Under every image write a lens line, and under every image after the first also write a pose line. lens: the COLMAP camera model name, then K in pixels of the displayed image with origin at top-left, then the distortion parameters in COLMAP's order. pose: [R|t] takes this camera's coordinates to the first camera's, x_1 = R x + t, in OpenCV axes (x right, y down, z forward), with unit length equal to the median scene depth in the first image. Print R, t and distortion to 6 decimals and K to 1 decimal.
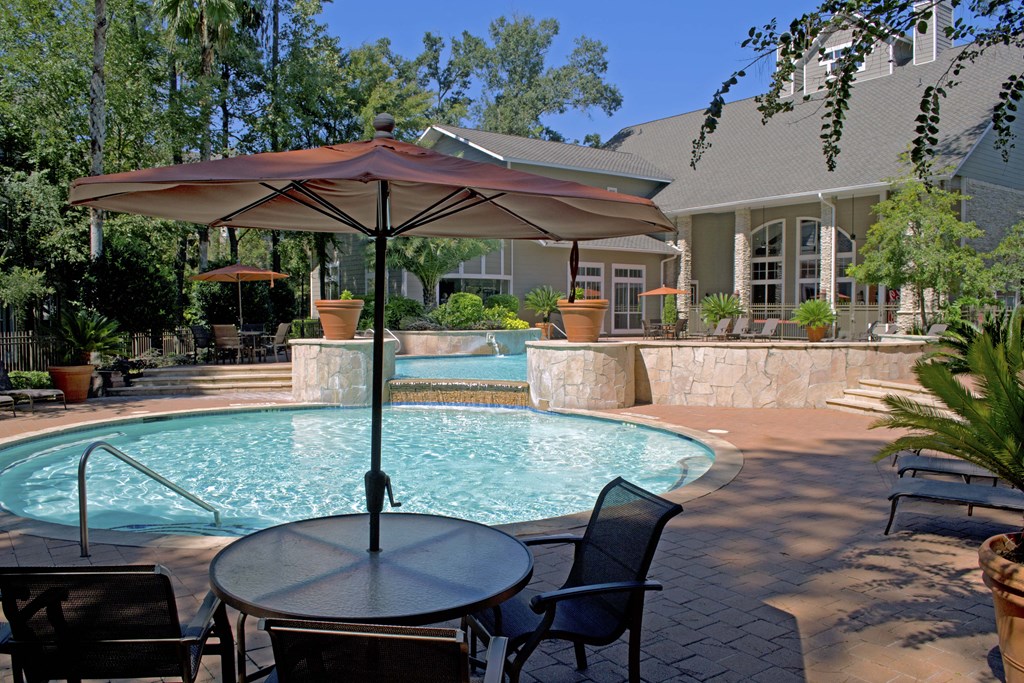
lens RADIAL K [[821.1, 0, 512.0], [0, 821.1, 341.5], [0, 0, 1]] dist [-0.056840, 0.000707]
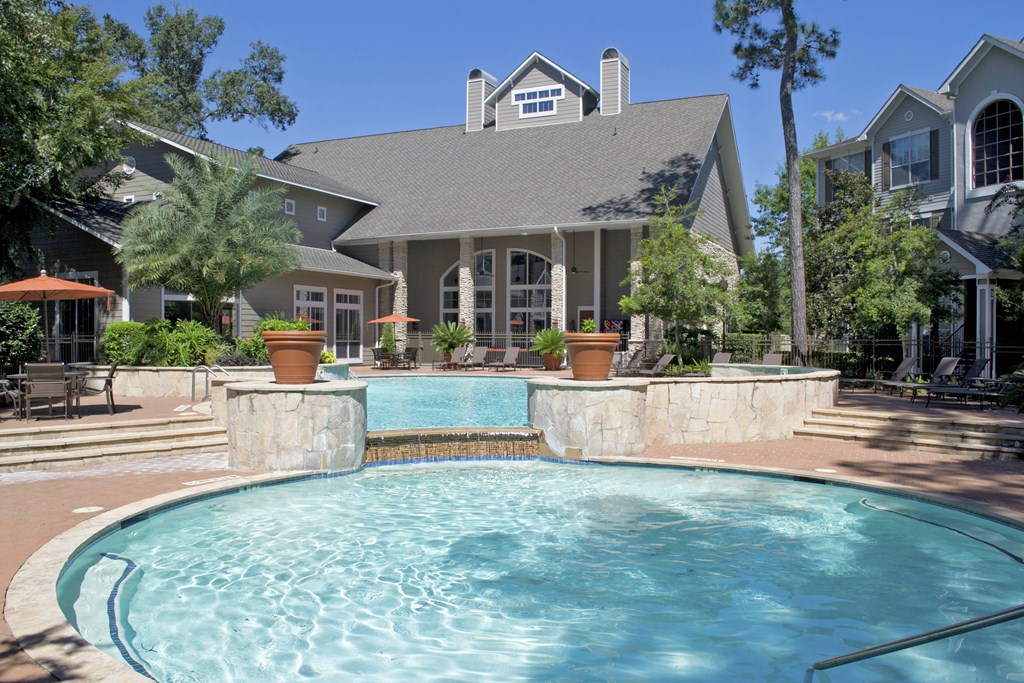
lens RADIAL K [[821.1, 0, 512.0], [0, 821.1, 341.5], [0, 0, 1]] dist [-0.056840, 0.000707]
pose [[0.873319, -0.000727, 0.487148, -0.178809], [0.015723, 0.999520, -0.026695, -0.007919], [-0.486894, 0.030973, 0.872912, 0.108906]]
